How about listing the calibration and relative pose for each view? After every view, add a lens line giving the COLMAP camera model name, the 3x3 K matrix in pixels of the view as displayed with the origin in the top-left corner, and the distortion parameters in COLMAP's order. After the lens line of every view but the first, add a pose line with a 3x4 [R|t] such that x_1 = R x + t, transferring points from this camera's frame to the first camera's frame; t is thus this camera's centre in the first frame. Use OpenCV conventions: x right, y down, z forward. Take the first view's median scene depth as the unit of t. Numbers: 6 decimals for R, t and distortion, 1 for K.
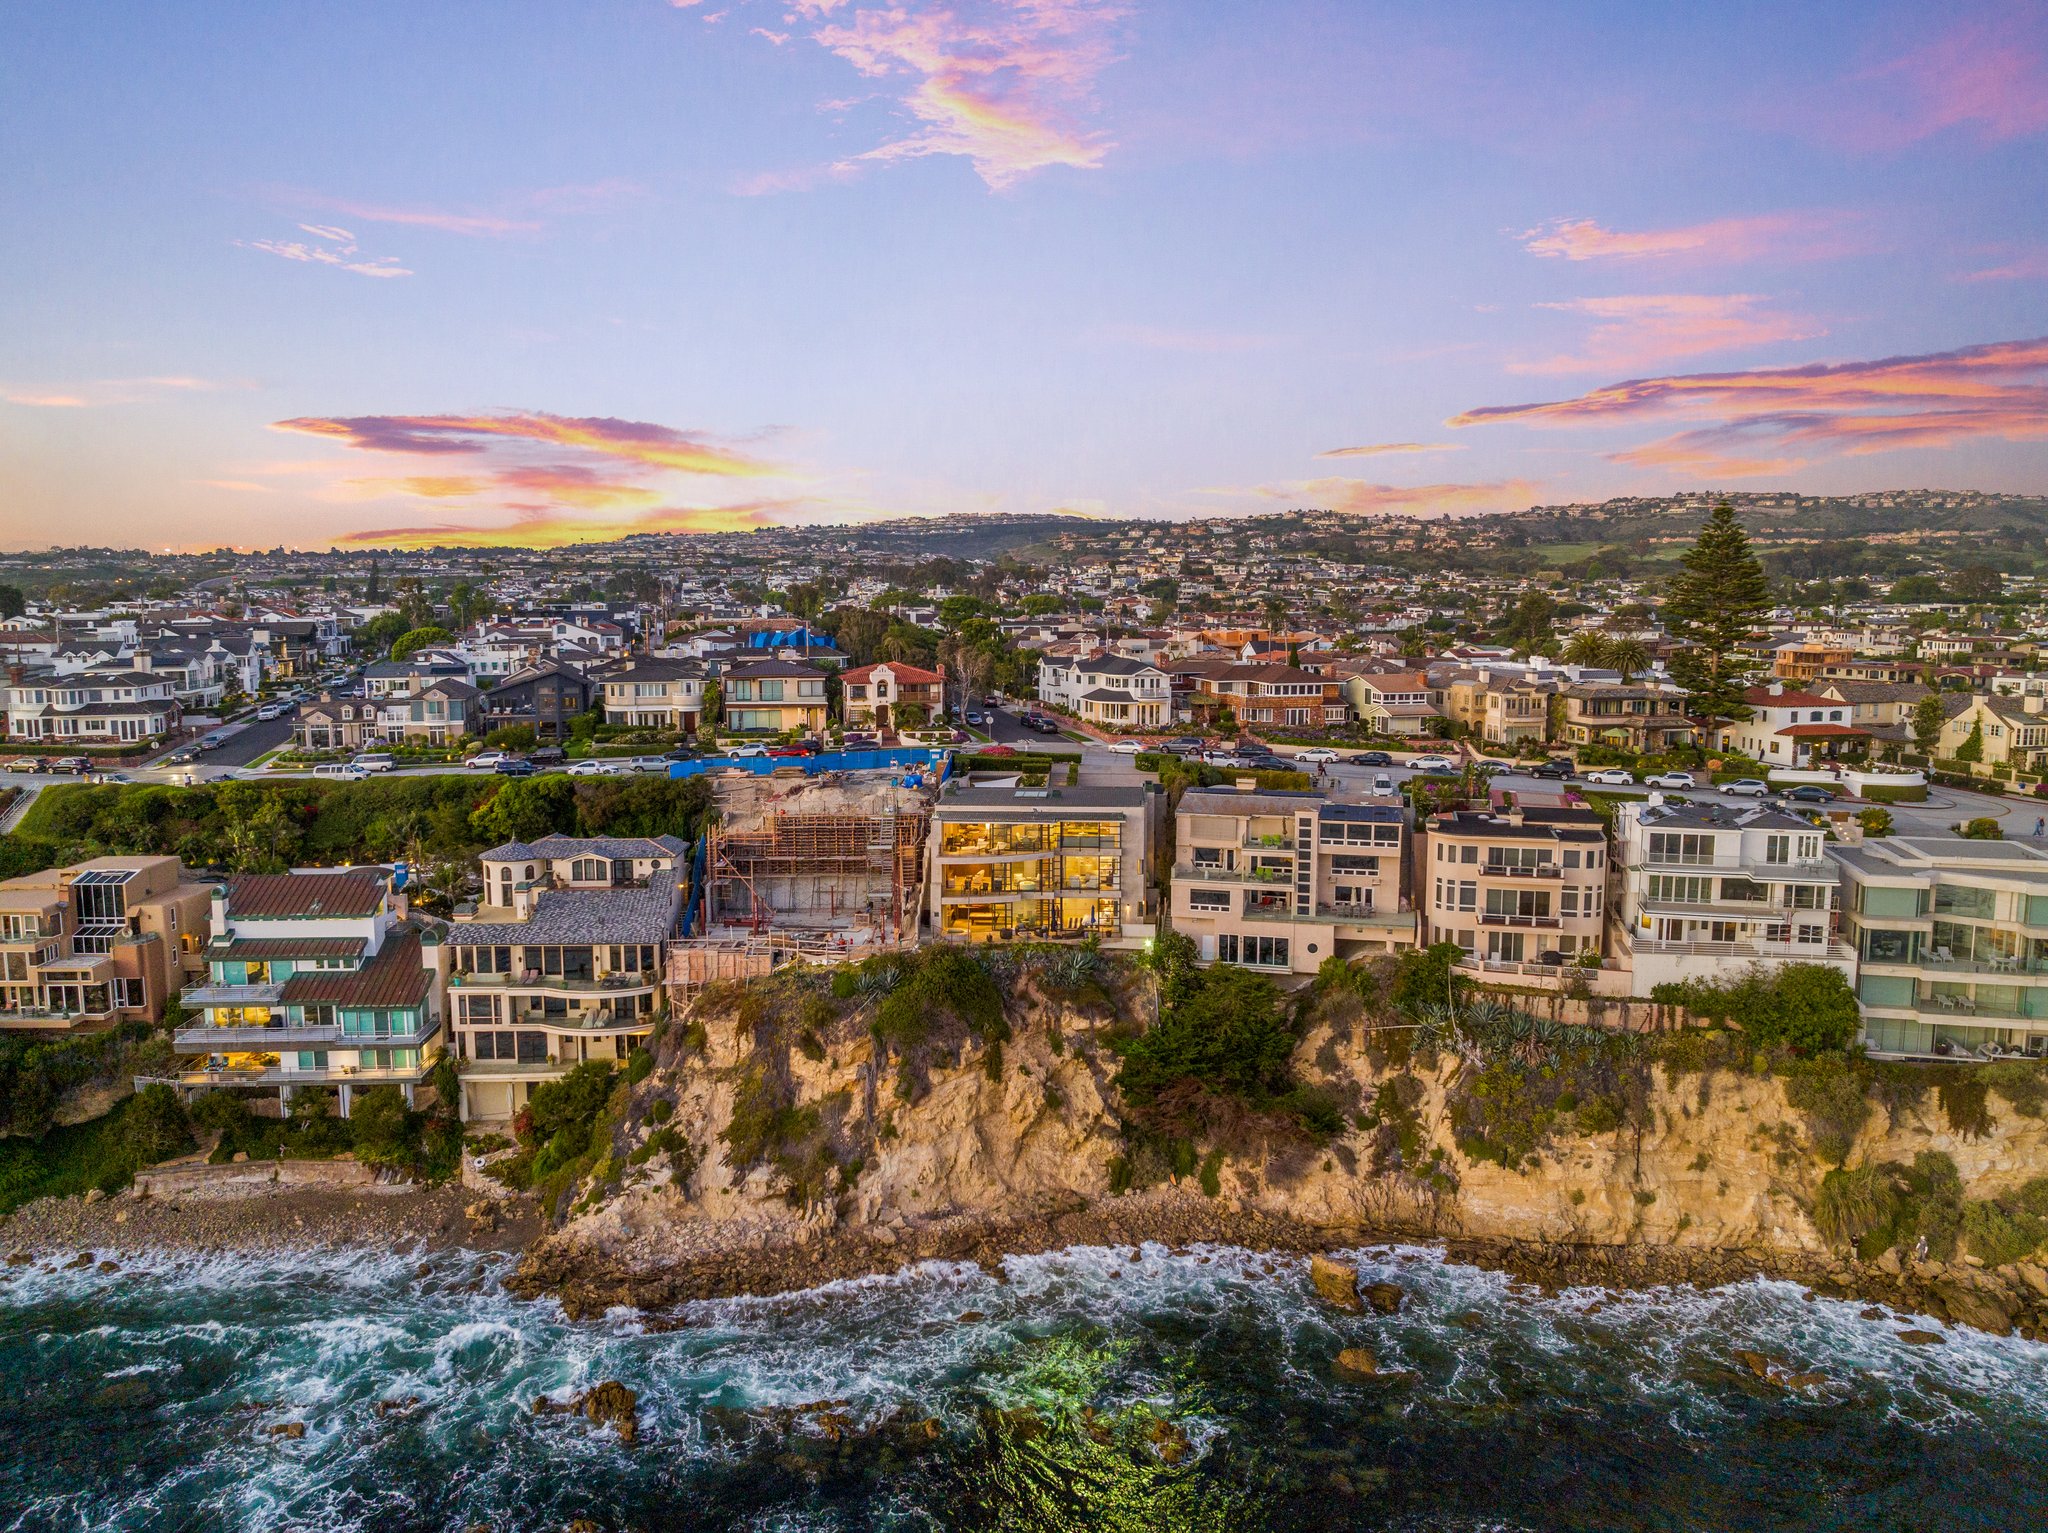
lens RADIAL K [[1443.7, 0, 1018.8], [0, 1443.7, 766.1], [0, 0, 1]] dist [-0.036661, 0.002640]
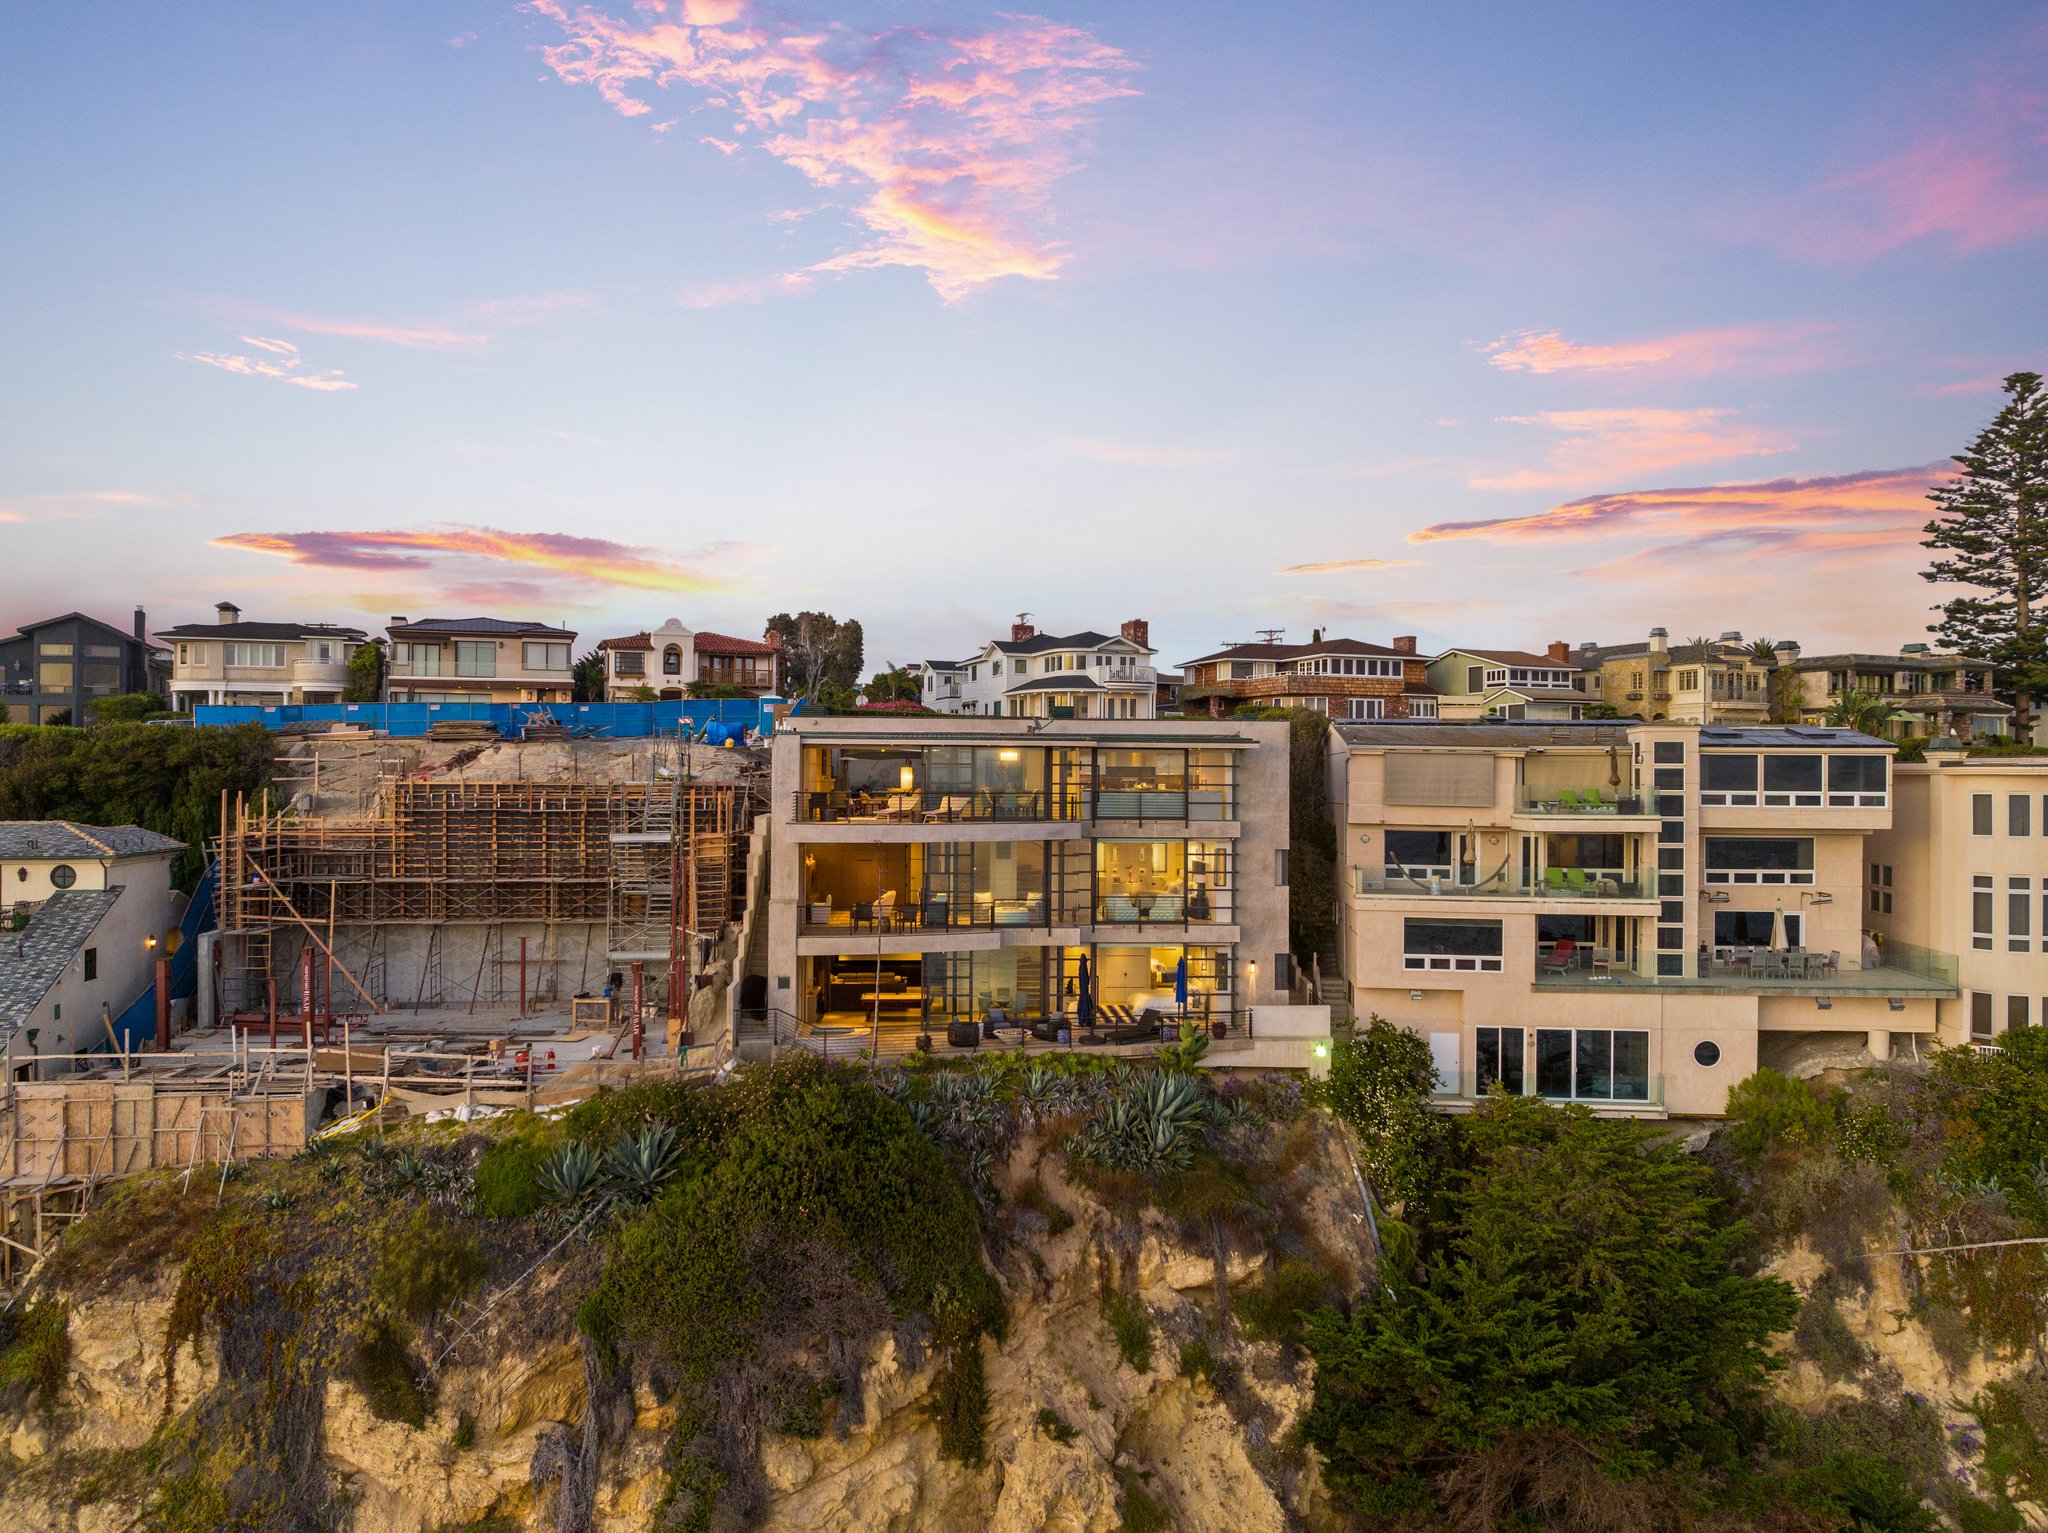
lens RADIAL K [[1442.5, 0, 1017.1], [0, 1442.5, 766.4], [0, 0, 1]] dist [-0.041855, -0.000097]
pose [[0.991722, 0.007494, 0.128185, -0.045998], [0.009291, 0.991491, -0.129843, 0.098220], [-0.128068, 0.129959, 0.983214, 0.626784]]
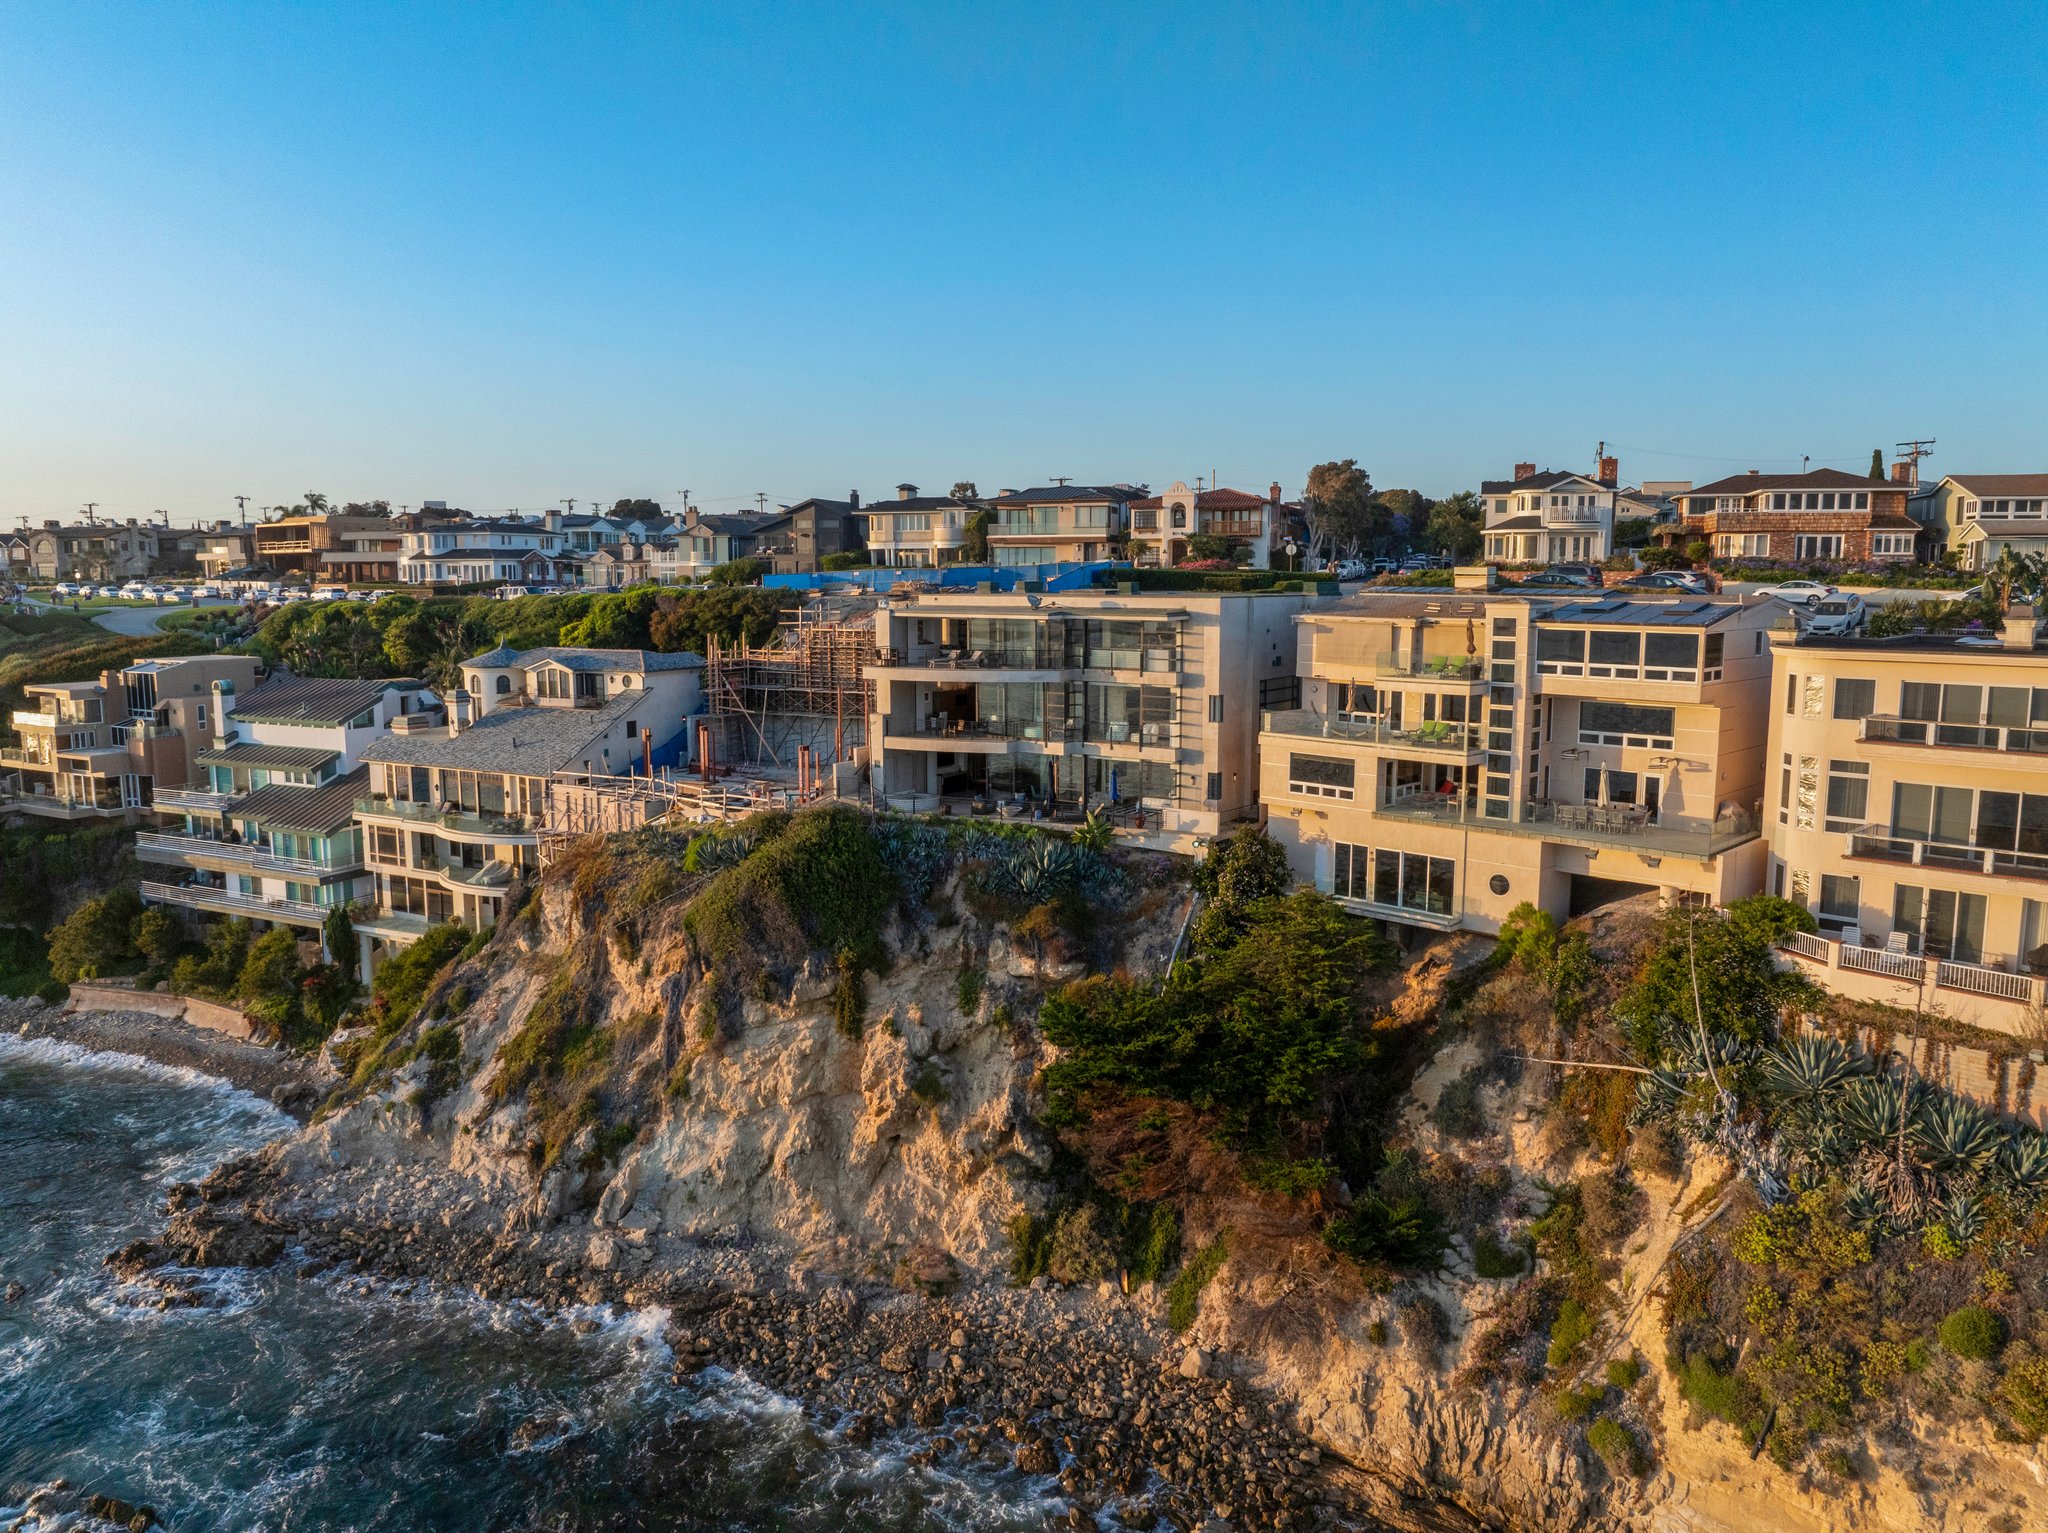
lens RADIAL K [[1443.7, 0, 1018.8], [0, 1443.7, 766.1], [0, 0, 1]] dist [-0.036661, 0.002640]
pose [[0.860169, 0.067303, -0.505549, 0.314460], [-0.062159, 0.997699, 0.027062, 0.085188], [0.506207, 0.008147, 0.862373, 0.508059]]
